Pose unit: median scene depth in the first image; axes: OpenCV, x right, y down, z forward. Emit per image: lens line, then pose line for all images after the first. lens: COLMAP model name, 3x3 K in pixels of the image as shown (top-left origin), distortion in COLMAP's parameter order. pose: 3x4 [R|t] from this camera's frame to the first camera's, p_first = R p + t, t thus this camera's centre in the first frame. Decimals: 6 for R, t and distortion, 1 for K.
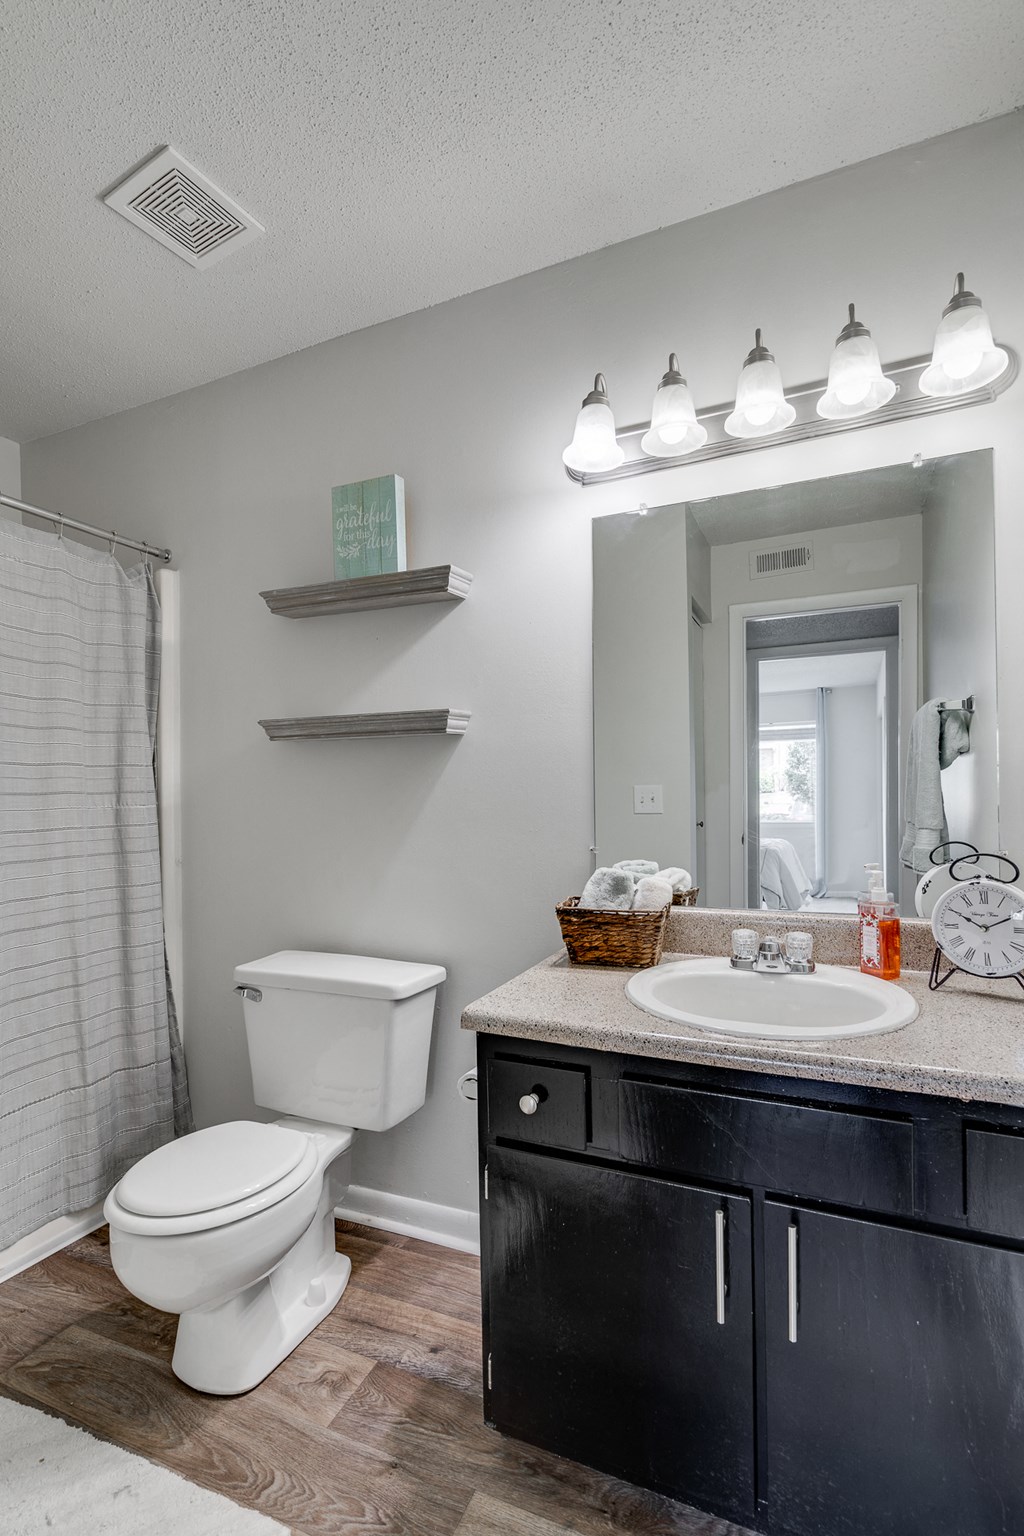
lens RADIAL K [[764.3, 0, 515.7], [0, 764.3, 777.7], [0, 0, 1]] dist [0.017841, -0.000200]
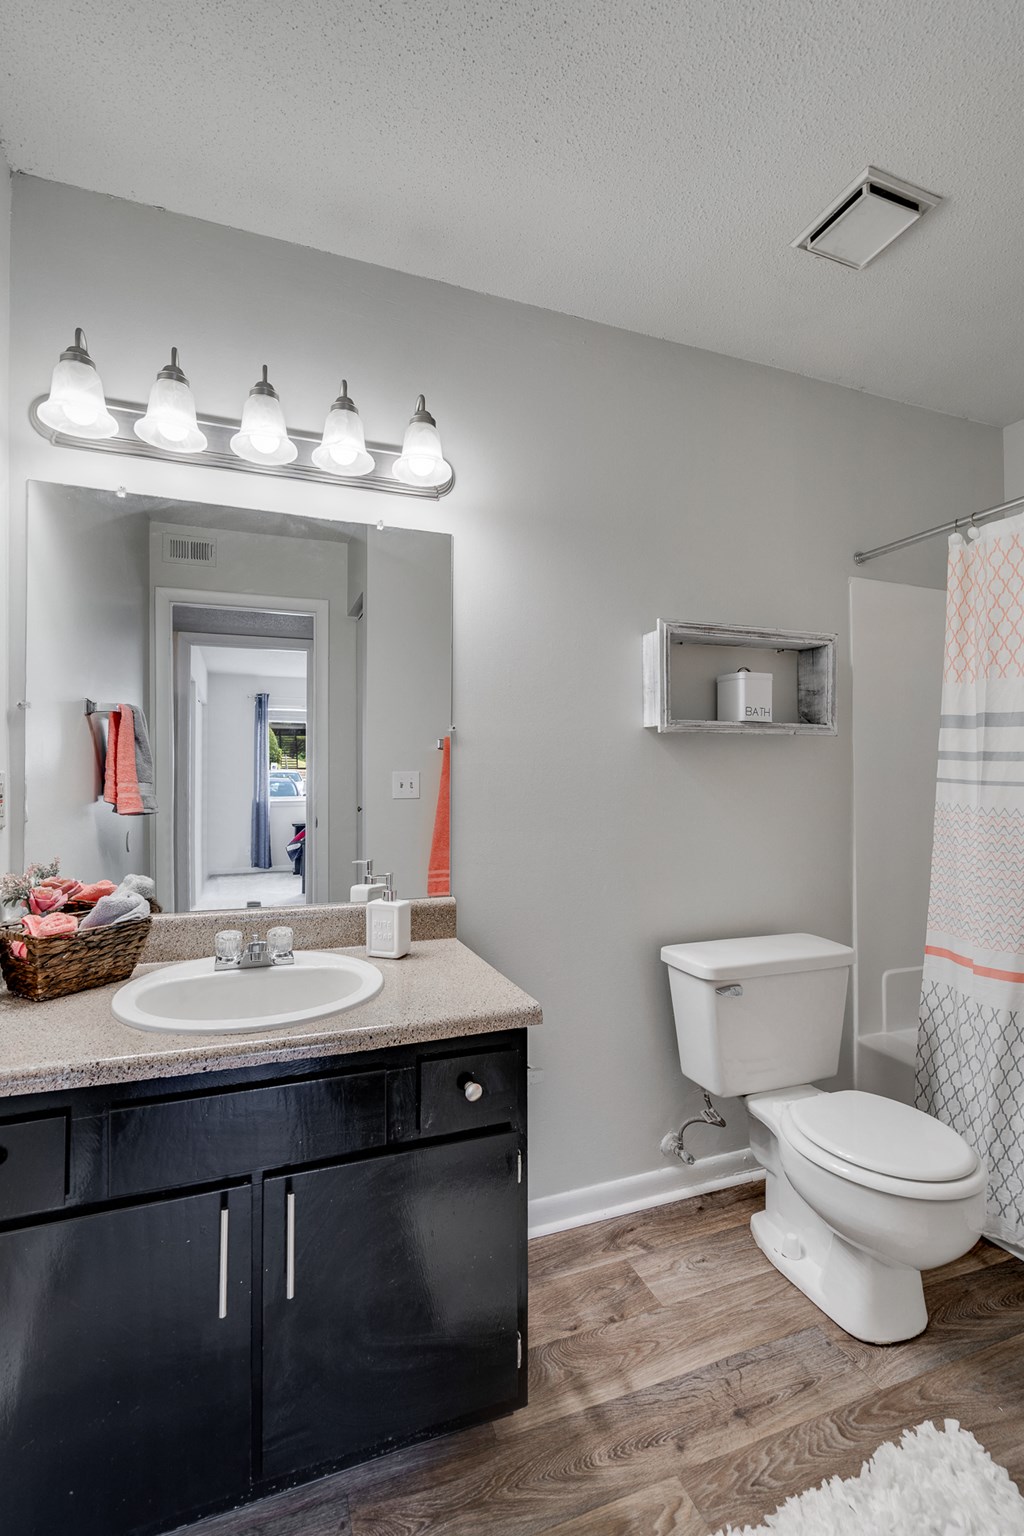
lens RADIAL K [[709.8, 0, 512.0], [0, 709.8, 768.0], [0, 0, 1]] dist [0.002691, 0.000830]
pose [[0.690784, 0.039792, 0.721966, -0.141680], [-0.023686, 0.999194, -0.032408, 0.005178], [-0.722673, 0.005287, 0.691169, 0.067486]]
